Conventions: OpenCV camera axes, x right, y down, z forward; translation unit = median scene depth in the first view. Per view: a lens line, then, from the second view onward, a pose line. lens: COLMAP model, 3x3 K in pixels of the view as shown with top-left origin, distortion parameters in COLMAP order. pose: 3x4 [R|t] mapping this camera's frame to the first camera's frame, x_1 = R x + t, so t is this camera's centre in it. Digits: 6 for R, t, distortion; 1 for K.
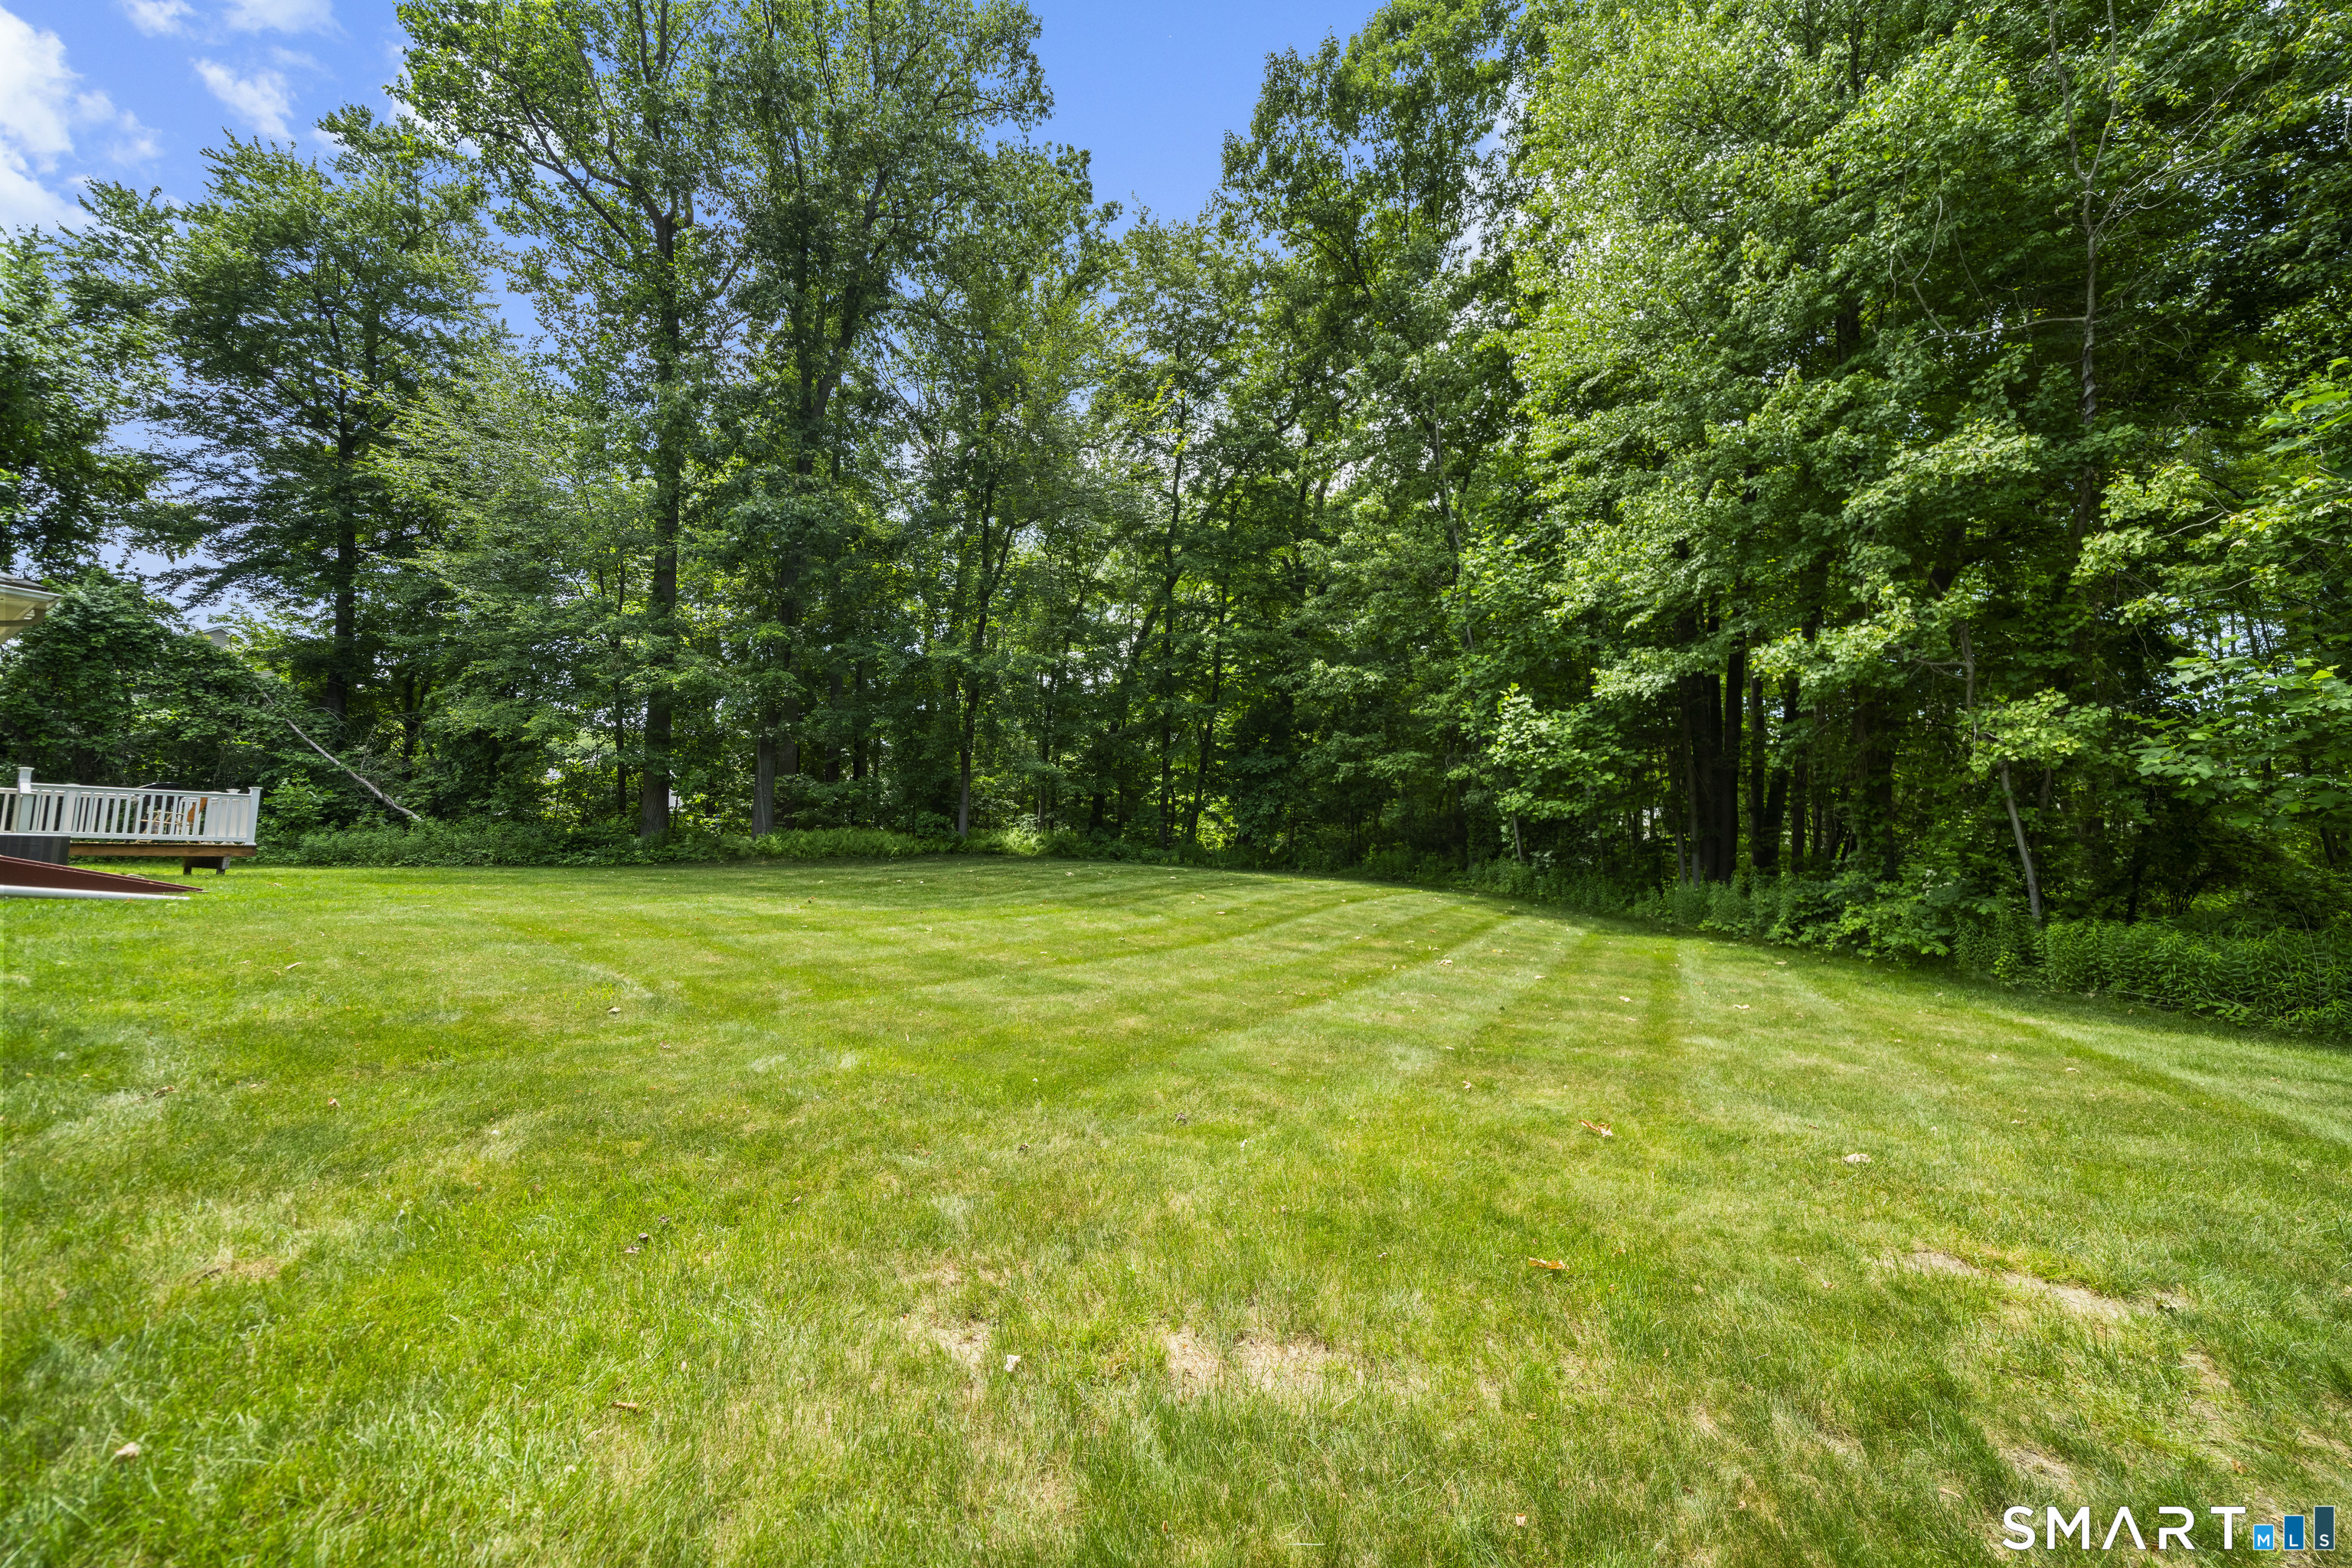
lens RADIAL K [[816.2, 0, 1178.9], [0, 816.2, 785.0], [0, 0, 1]] dist [-0.005038, -0.000028]
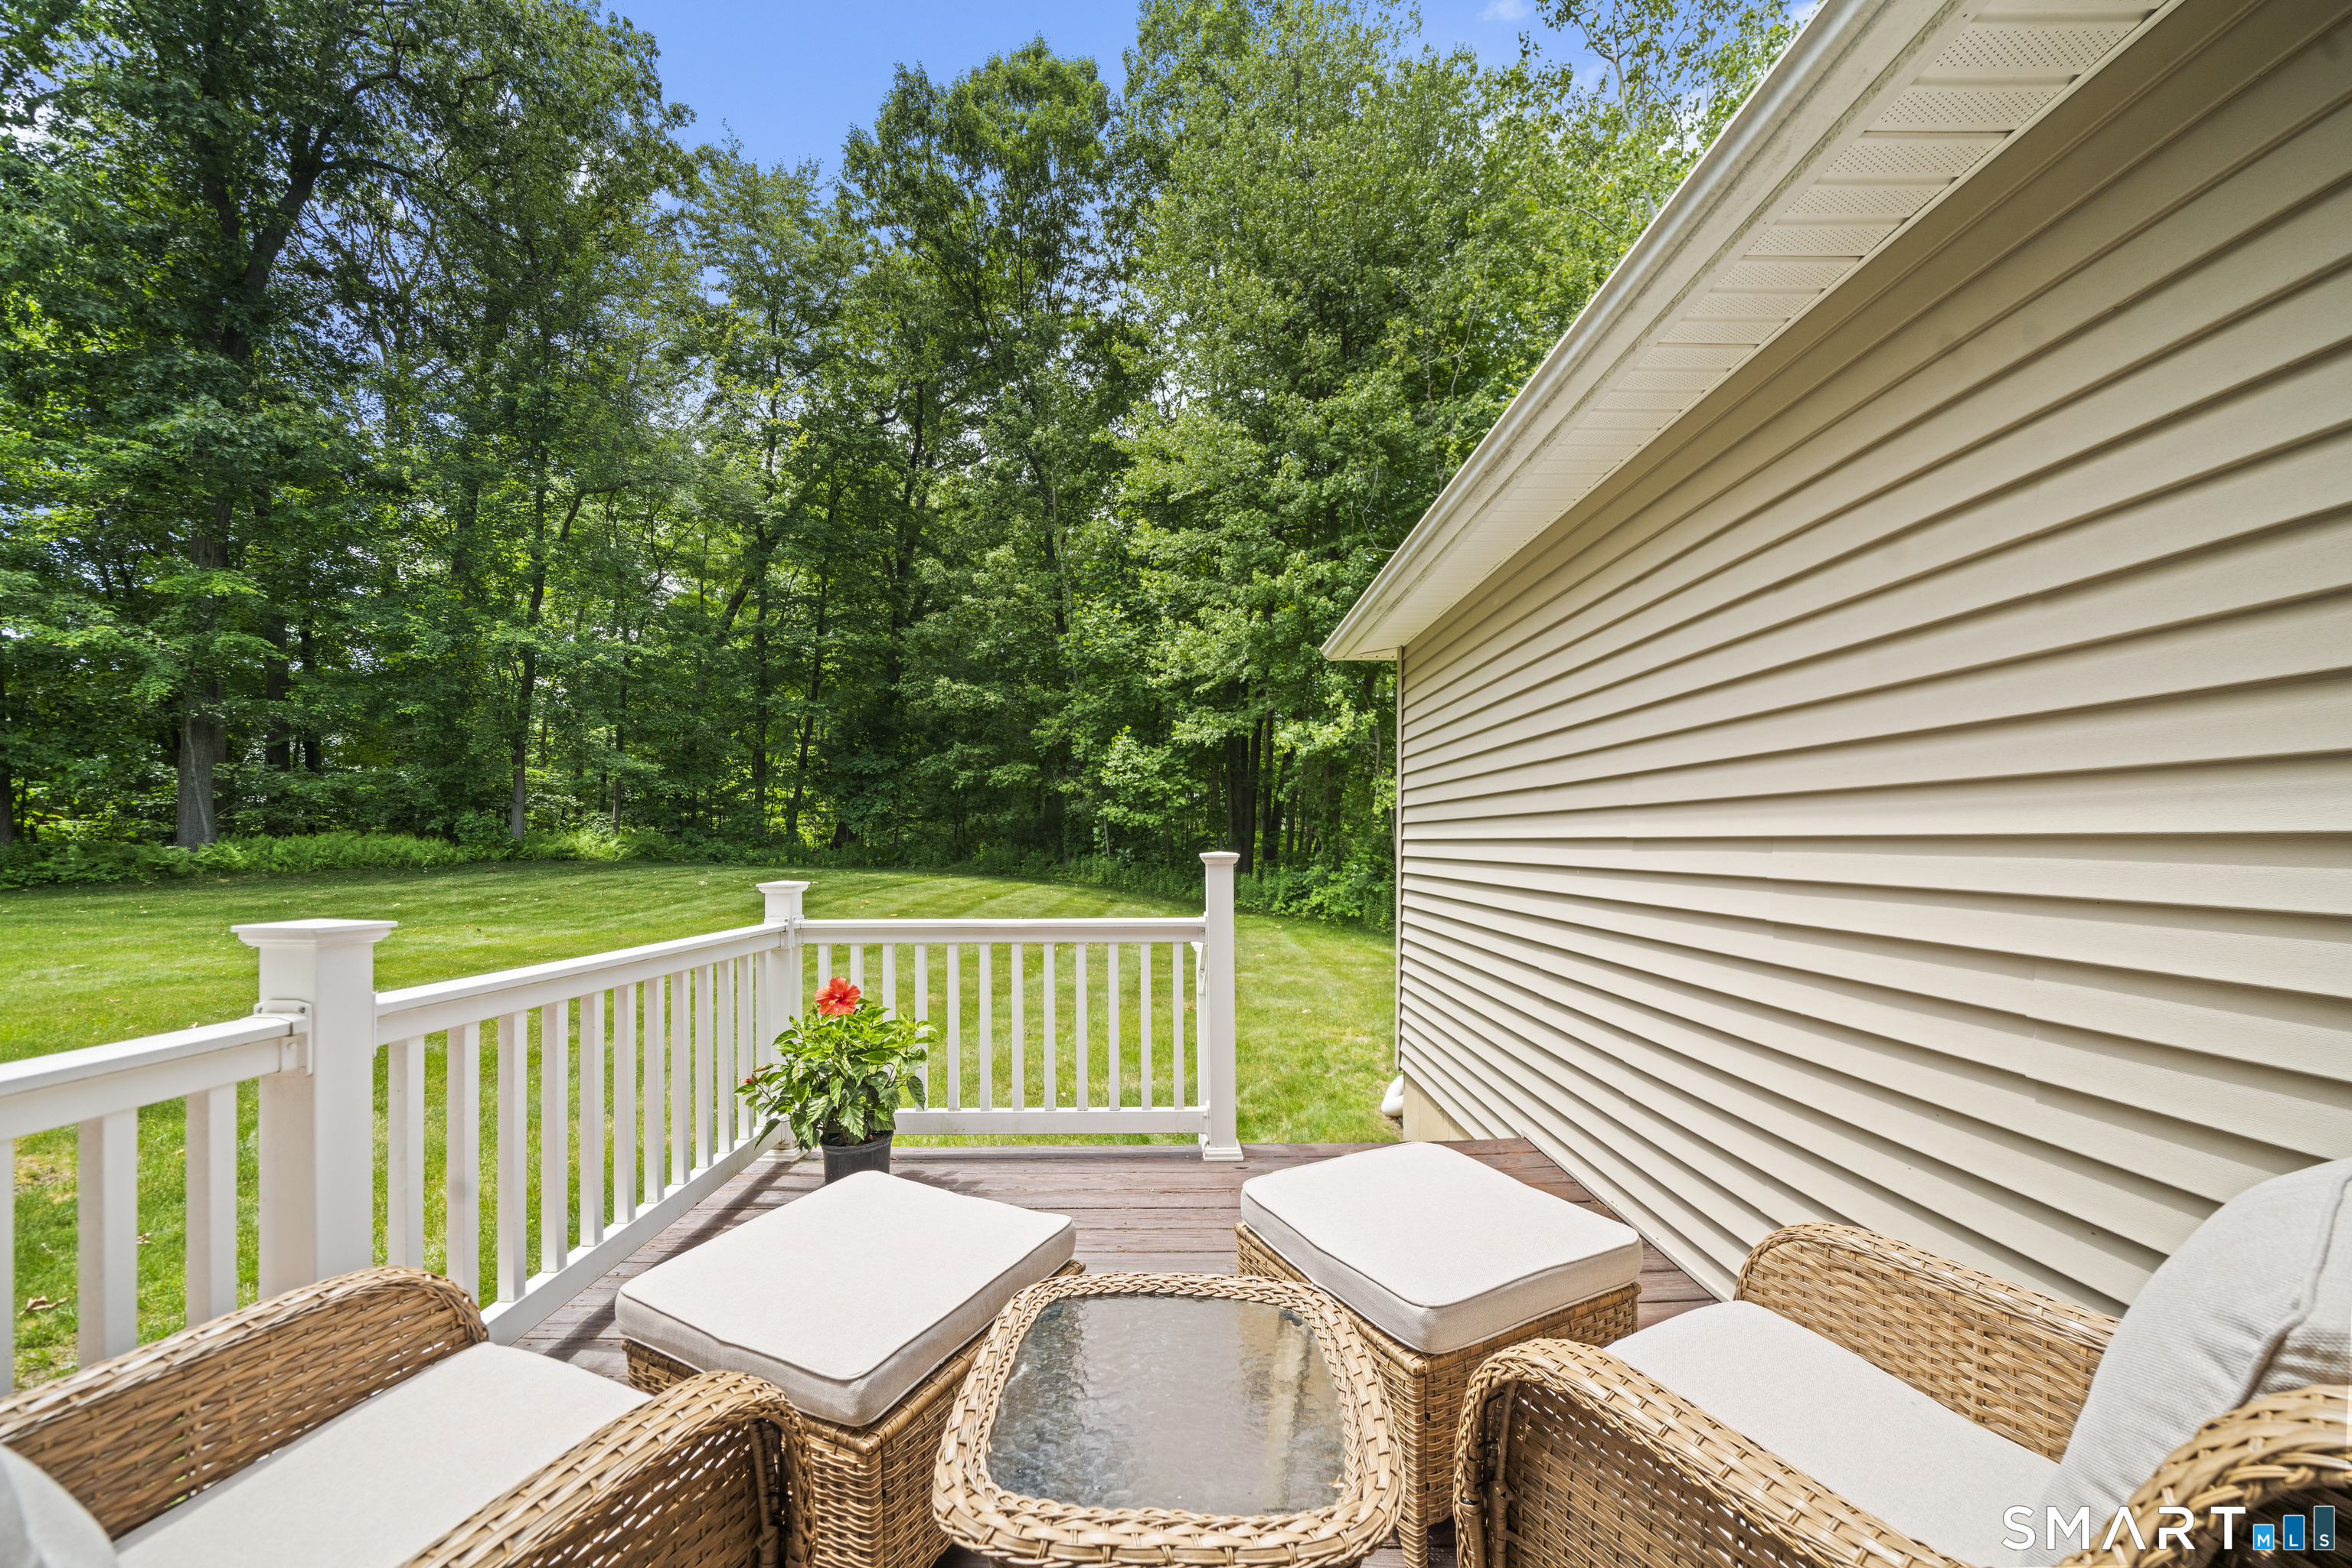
lens RADIAL K [[832.2, 0, 1172.8], [0, 832.2, 846.4], [0, 0, 1]] dist [-0.004199, -0.000125]
pose [[0.872105, -0.018901, 0.488954, -0.112172], [-0.028256, 0.995641, 0.088887, -0.036906], [-0.488503, -0.091335, 0.867769, -0.141461]]
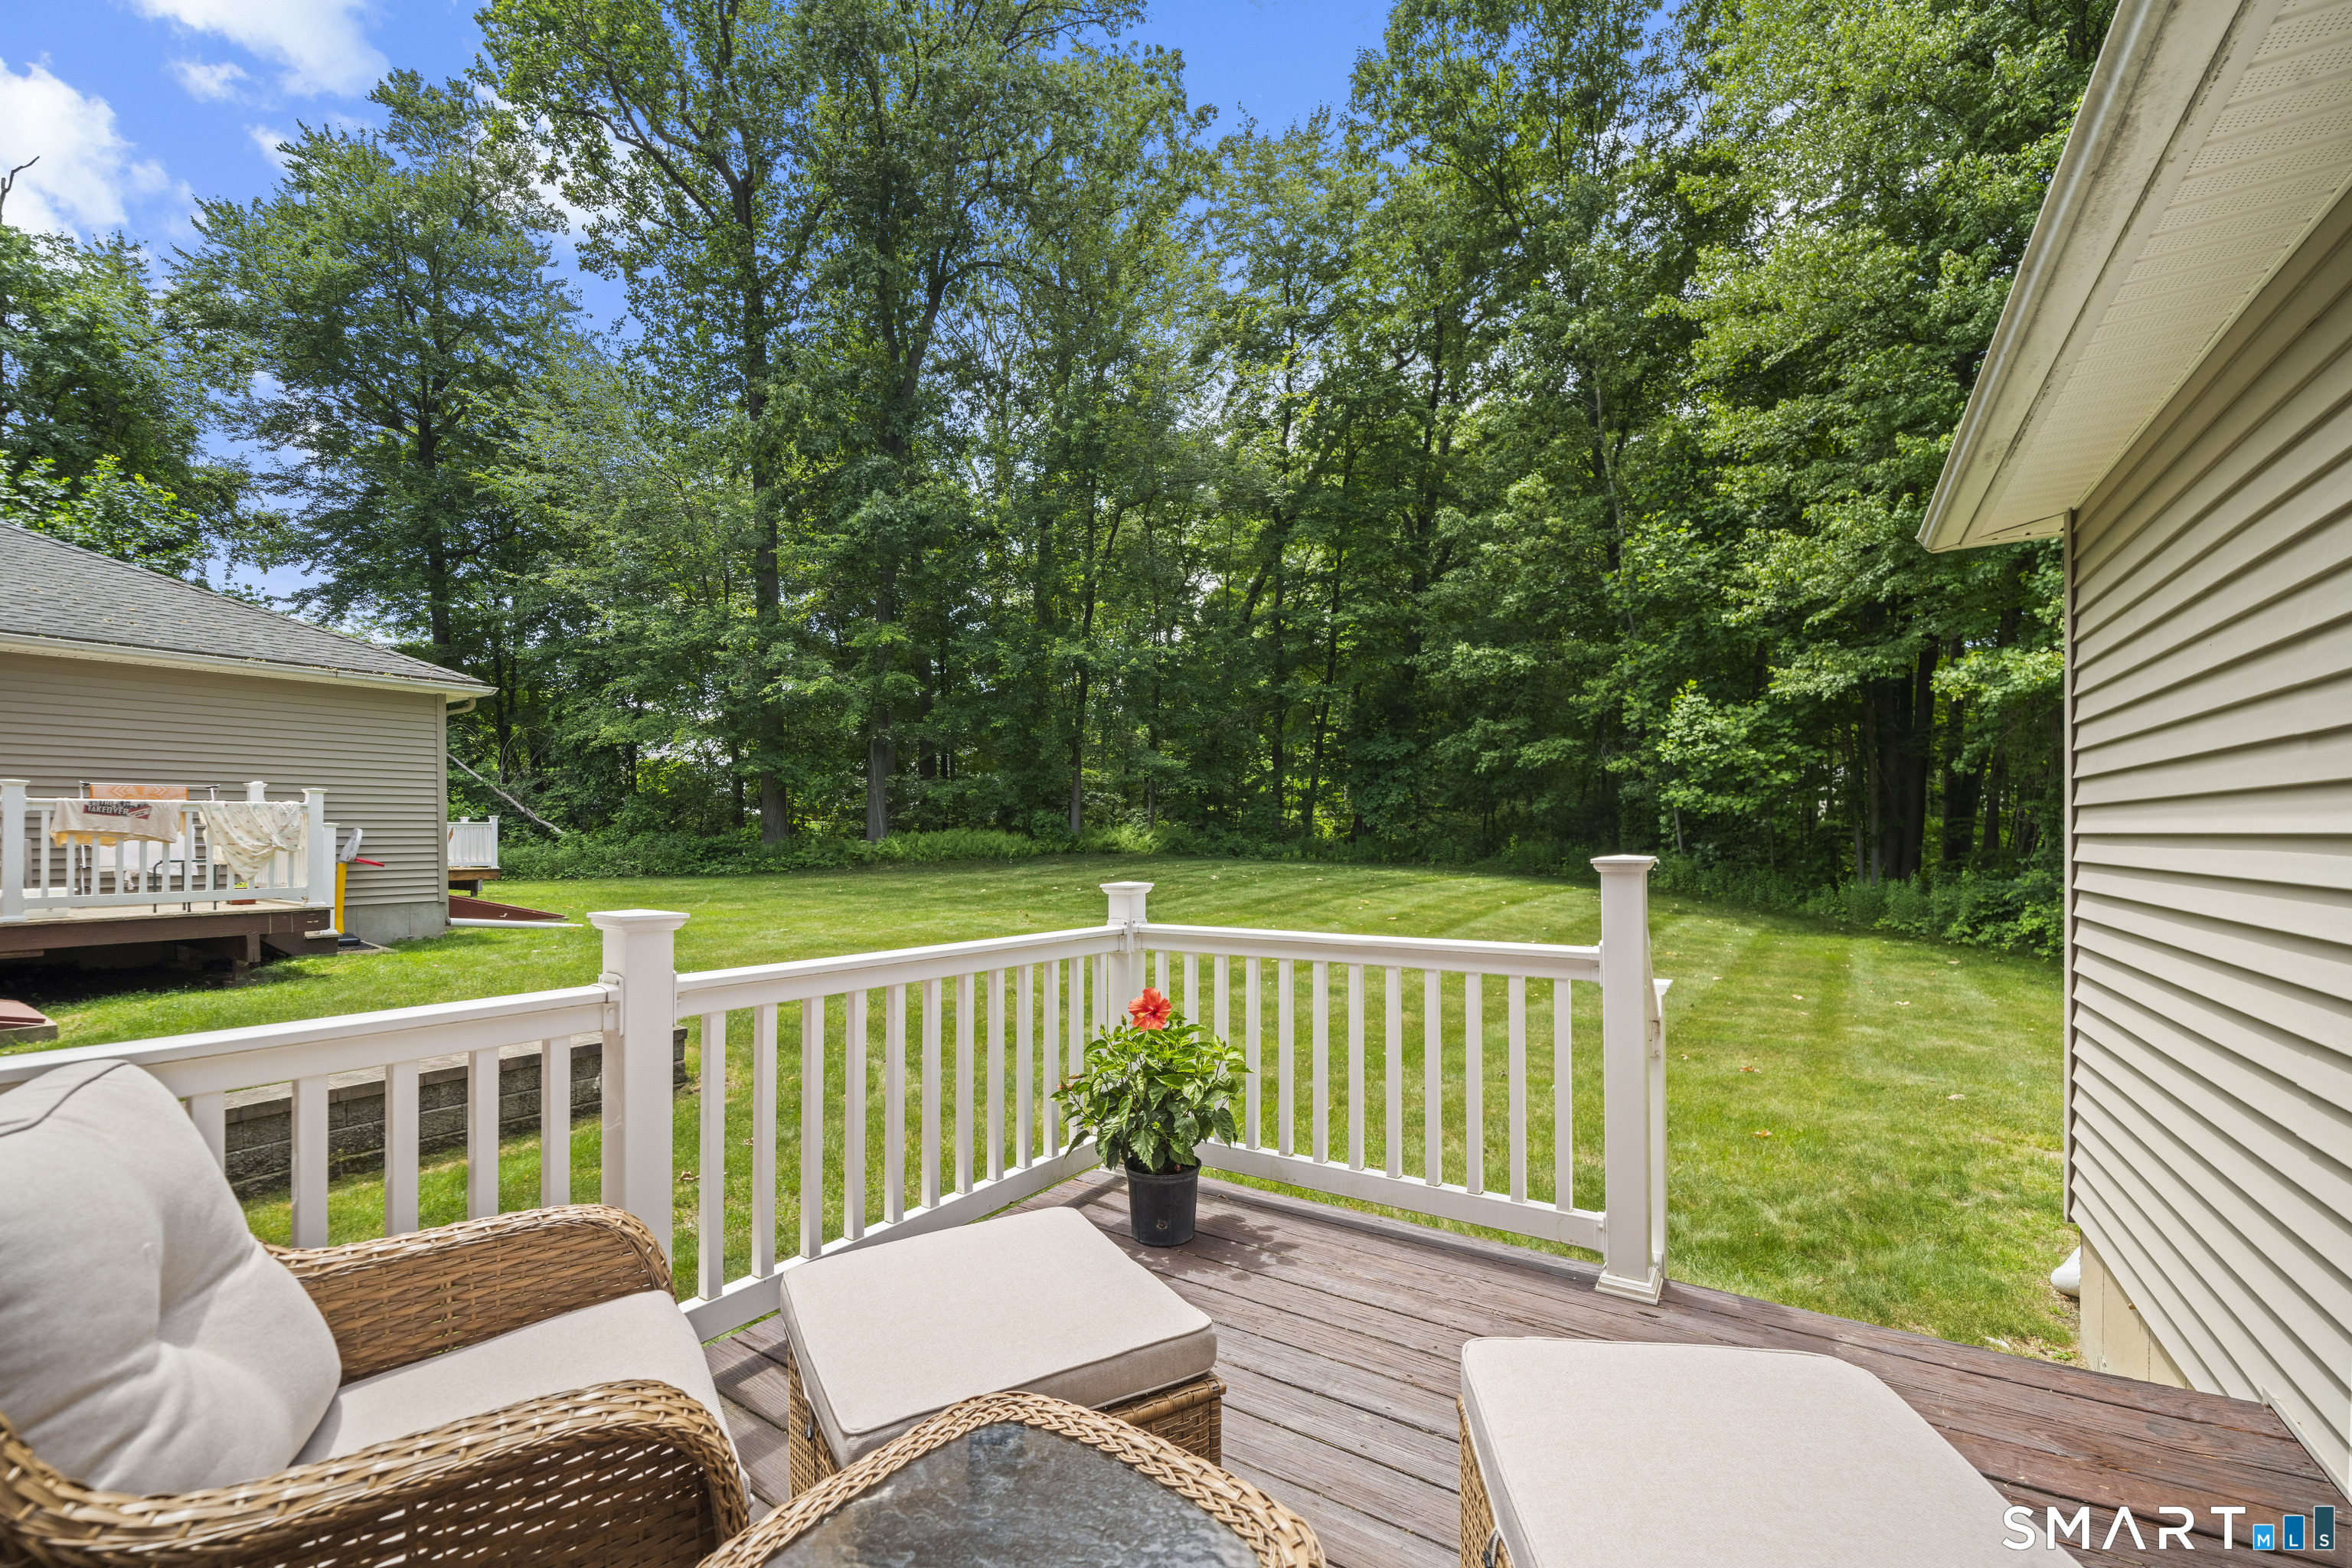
lens RADIAL K [[956.7, 0, 1174.2], [0, 956.7, 835.0], [0, 0, 1]] dist [-0.000910, -0.000653]
pose [[0.996911, -0.019595, -0.076056, -0.080861], [0.026042, 0.996064, 0.084724, -0.037200], [0.074096, -0.086443, 0.993498, -0.140111]]
